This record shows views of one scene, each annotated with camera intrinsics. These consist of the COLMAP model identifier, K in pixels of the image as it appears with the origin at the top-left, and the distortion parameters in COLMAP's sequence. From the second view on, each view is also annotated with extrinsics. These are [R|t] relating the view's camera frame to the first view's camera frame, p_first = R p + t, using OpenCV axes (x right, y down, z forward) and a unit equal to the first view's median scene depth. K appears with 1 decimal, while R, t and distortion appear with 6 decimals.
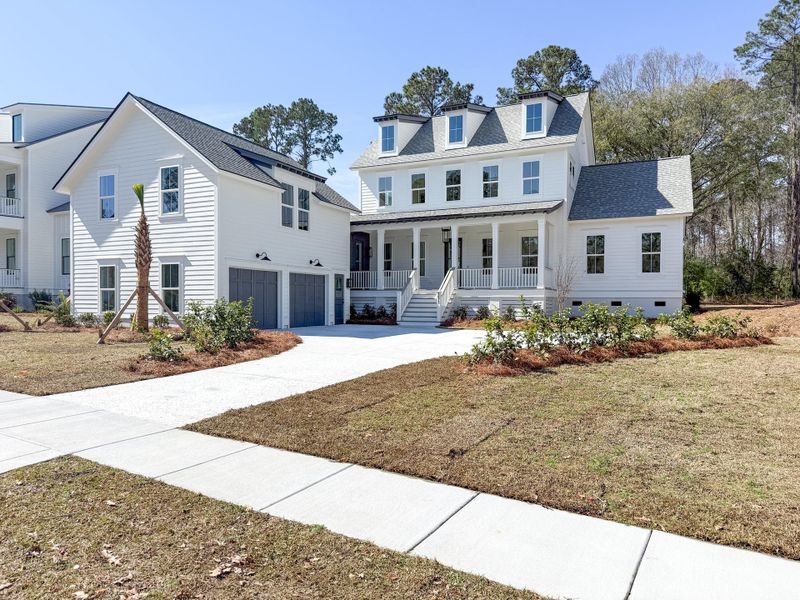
lens RADIAL K [[557.2, 0, 400.0], [0, 557.2, 300.0], [0, 0, 1]] dist [0.090627, -0.144629]
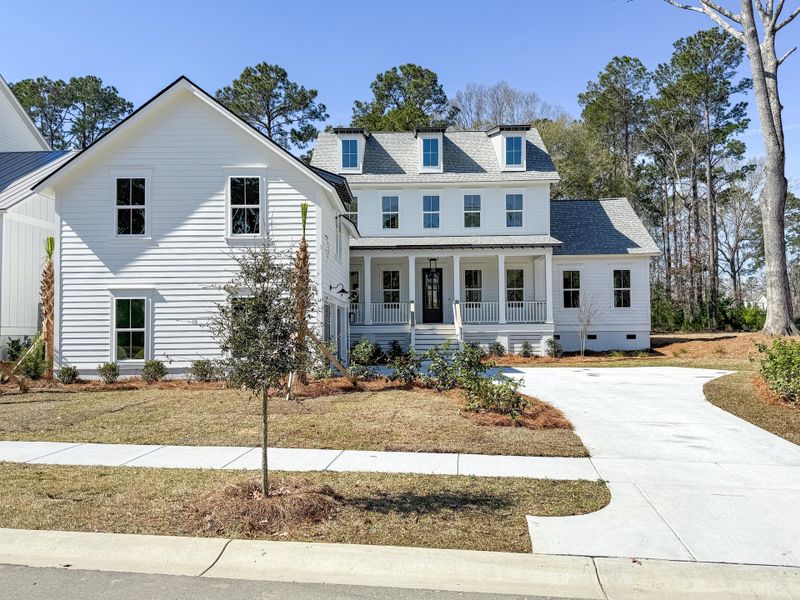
lens RADIAL K [[646.1, 0, 400.0], [0, 646.1, 300.0], [0, 0, 1]] dist [0.072021, 0.000297]
pose [[0.913074, 0.007770, 0.407721, -0.422658], [0.011451, 0.998936, -0.044680, -0.012104], [-0.407634, 0.045465, 0.912013, 0.051841]]
